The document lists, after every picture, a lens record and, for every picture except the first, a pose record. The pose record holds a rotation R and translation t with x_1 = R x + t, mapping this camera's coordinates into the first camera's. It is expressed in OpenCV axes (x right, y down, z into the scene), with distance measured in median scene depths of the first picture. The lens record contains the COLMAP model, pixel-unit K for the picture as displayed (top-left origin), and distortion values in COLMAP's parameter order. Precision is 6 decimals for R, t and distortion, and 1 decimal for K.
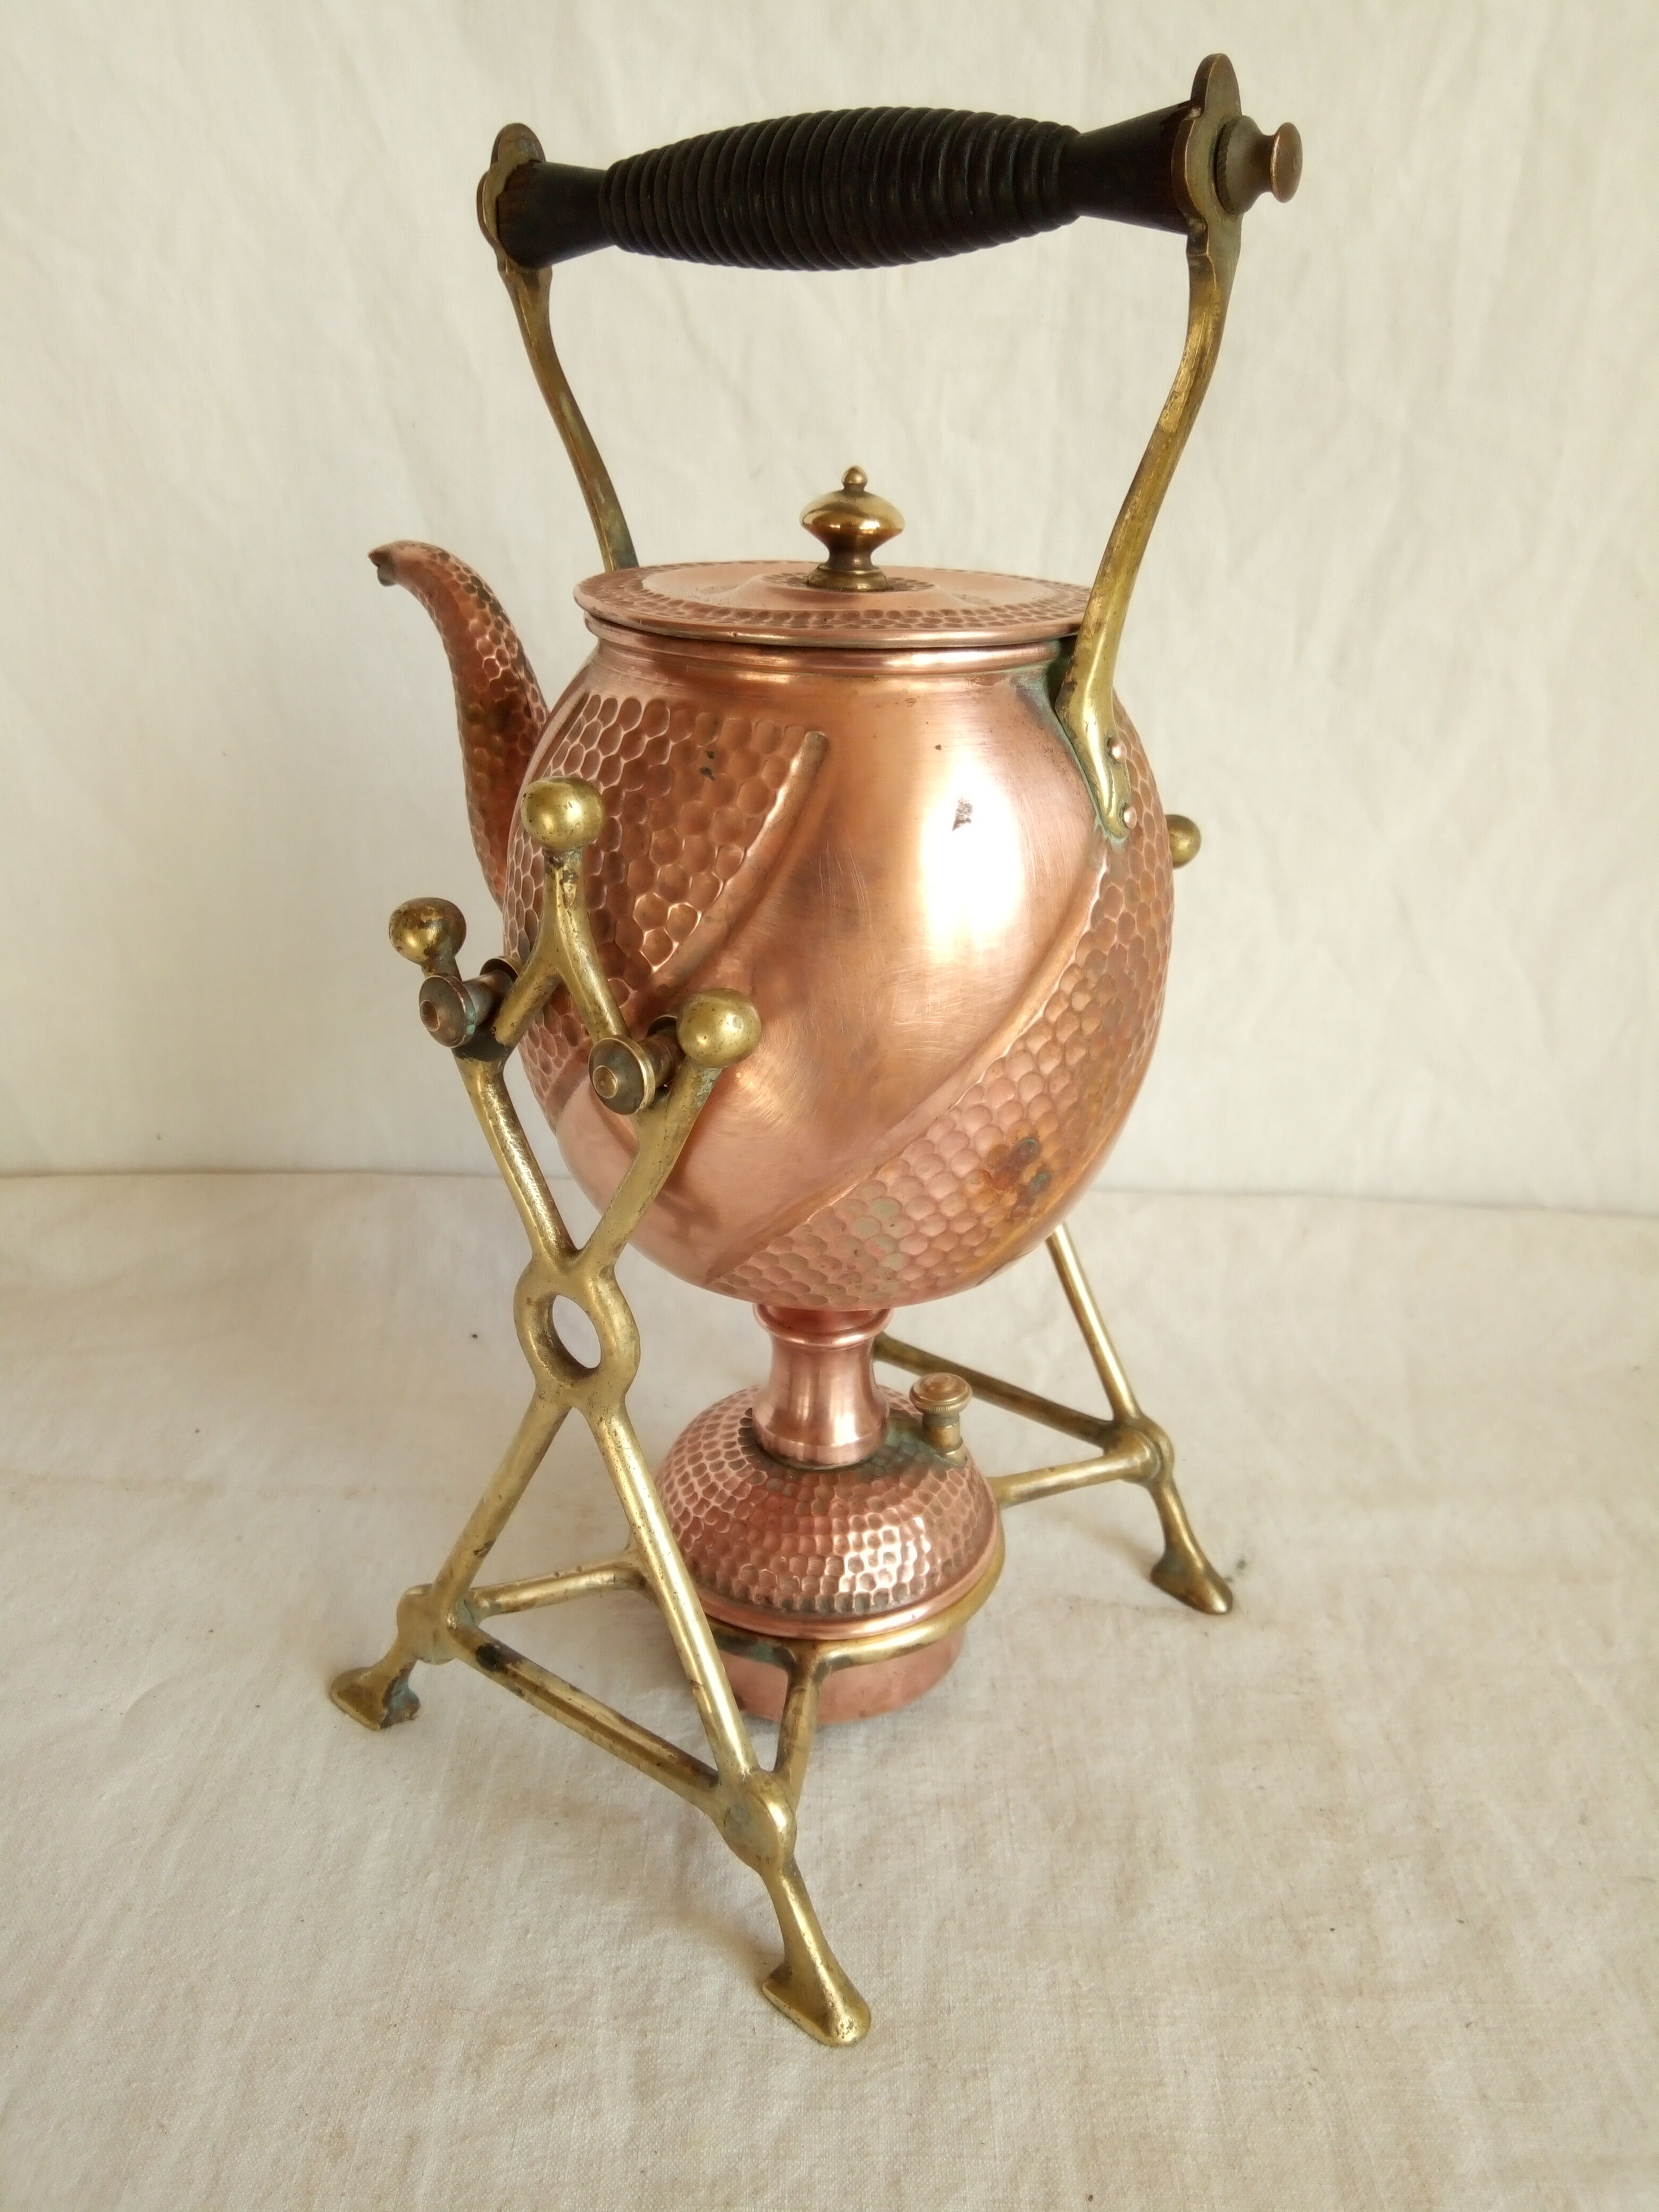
lens RADIAL K [[1738.1, 0, 824.7], [0, 1738.1, 1127.0], [0, 0, 1]] dist [0.048168, -0.084673]
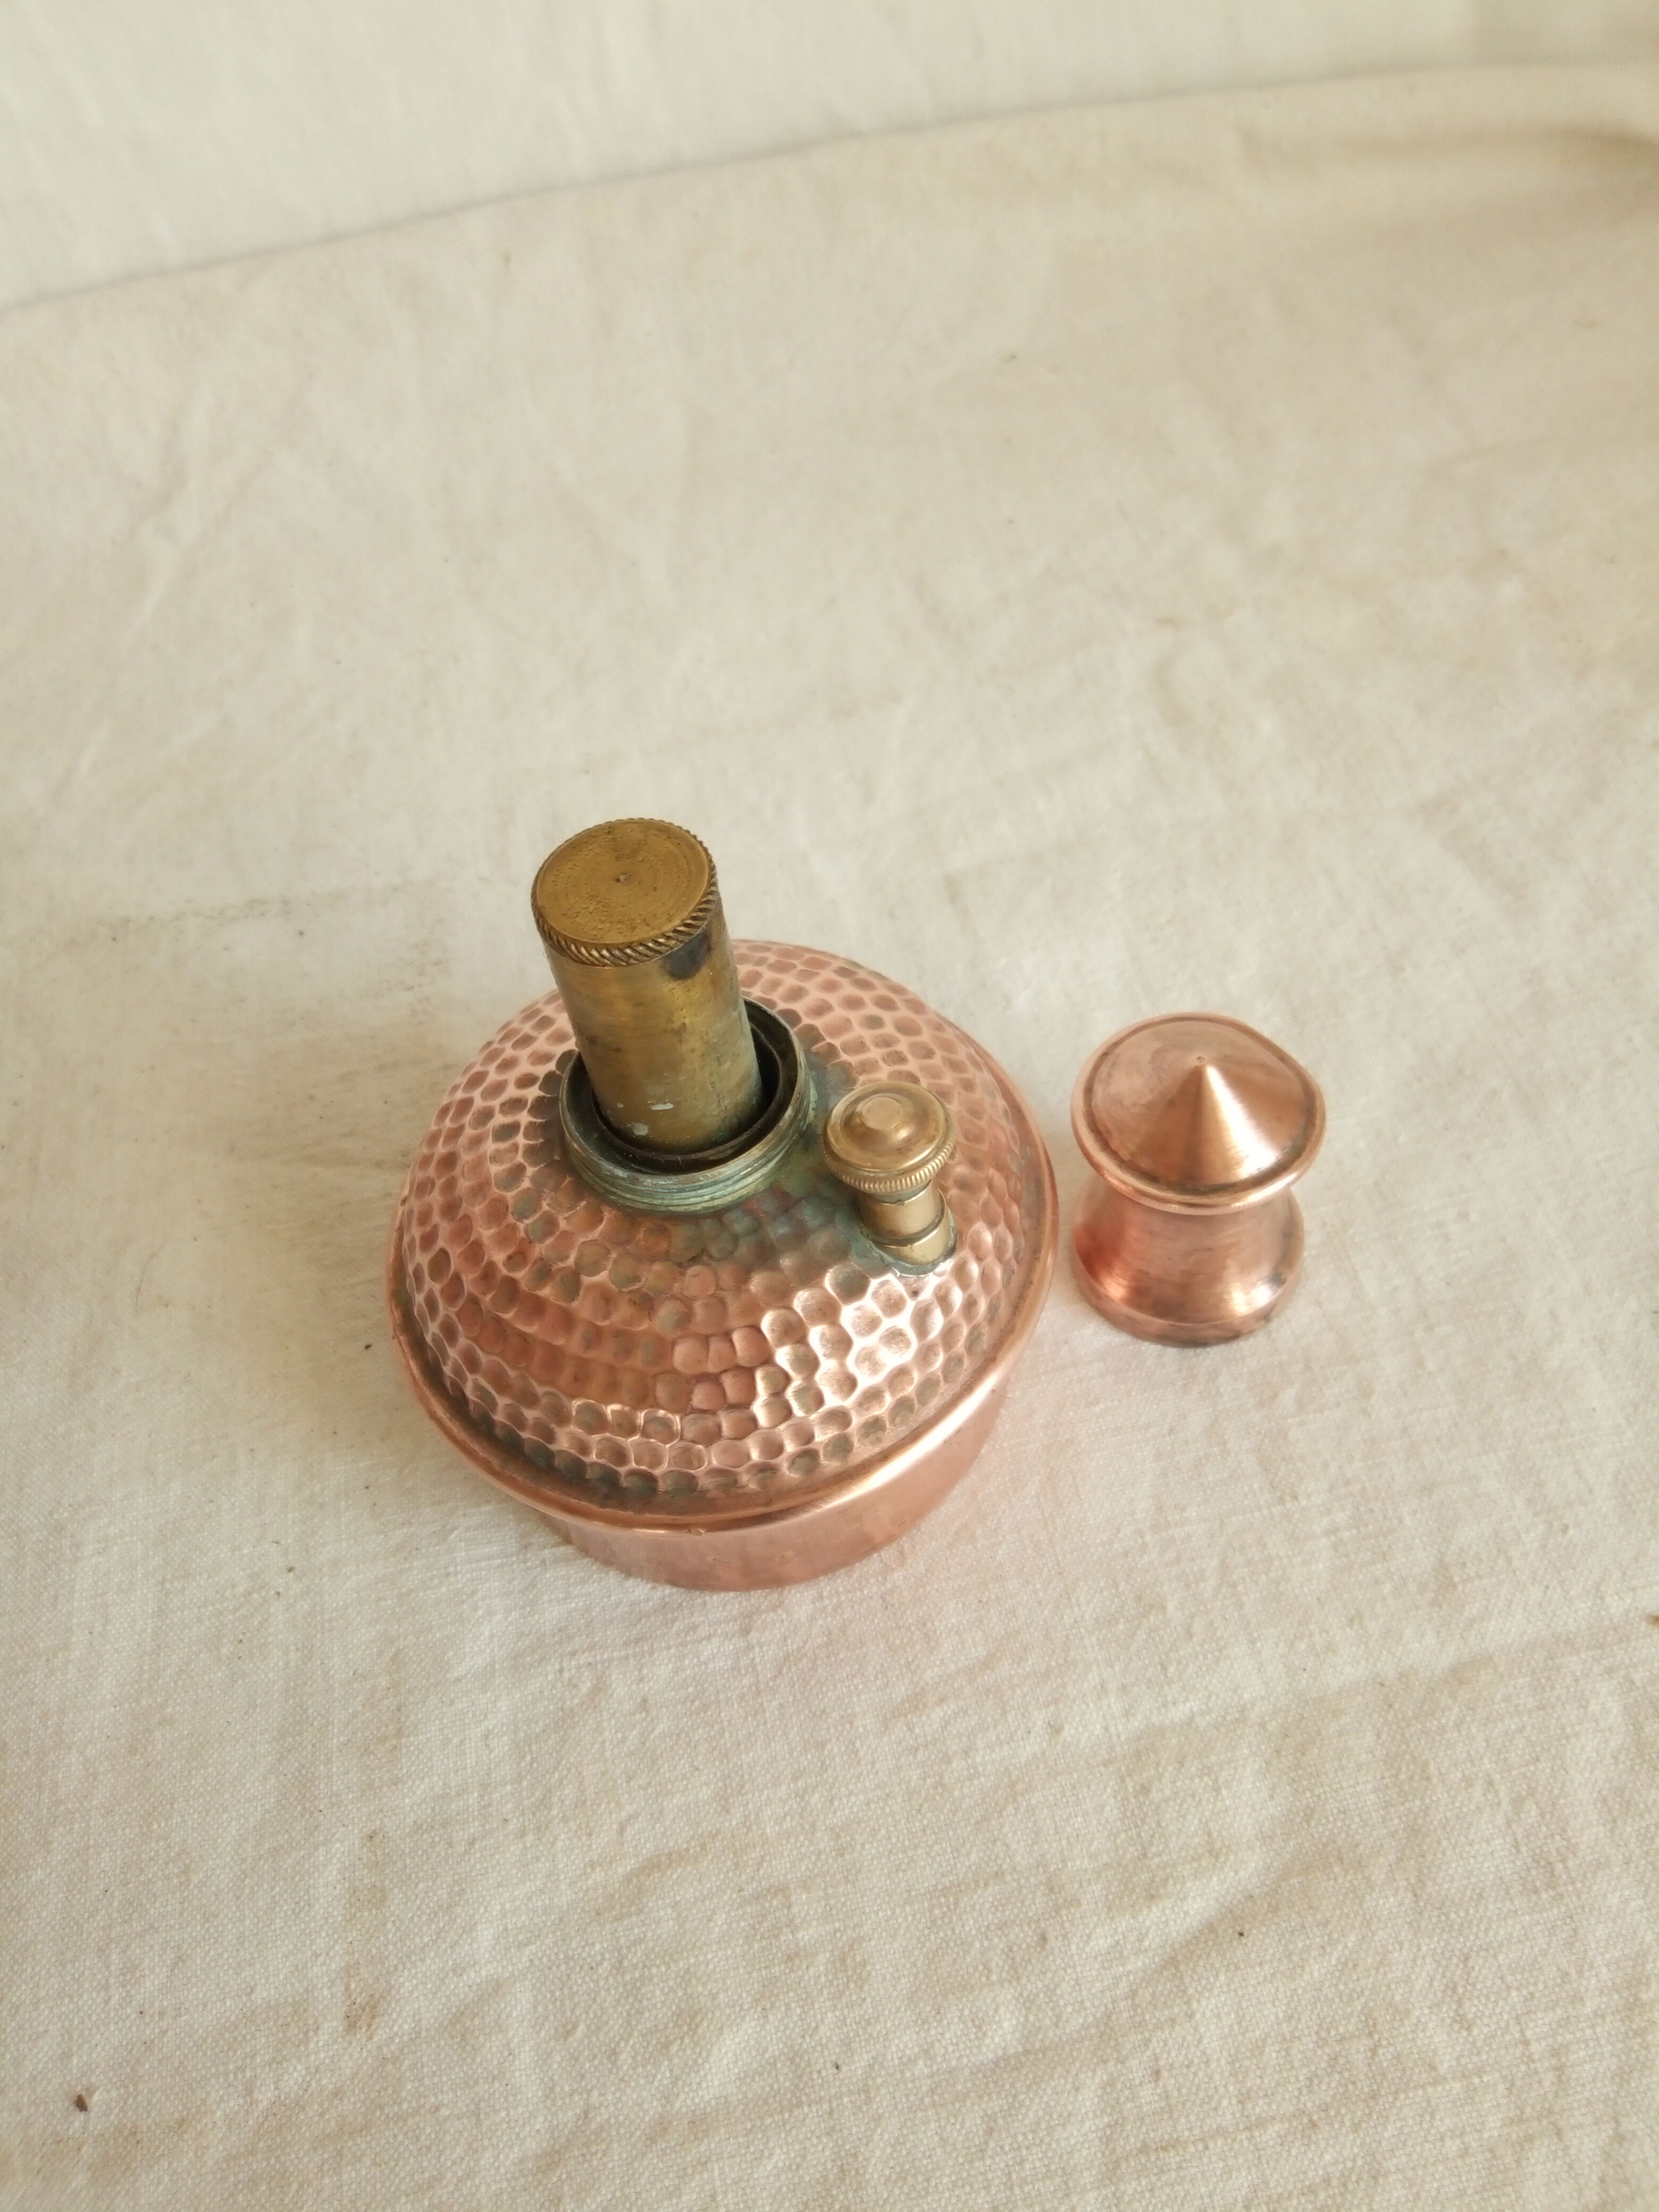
lens RADIAL K [[1738.1, 0, 832.6], [0, 1738.1, 1105.9], [0, 0, 1]] dist [0.048168, -0.084673]
pose [[0.969031, -0.246756, 0.009491, 0.525653], [0.215387, 0.863392, 0.456248, 0.102639], [-0.120777, -0.440074, 0.889802, 0.423962]]
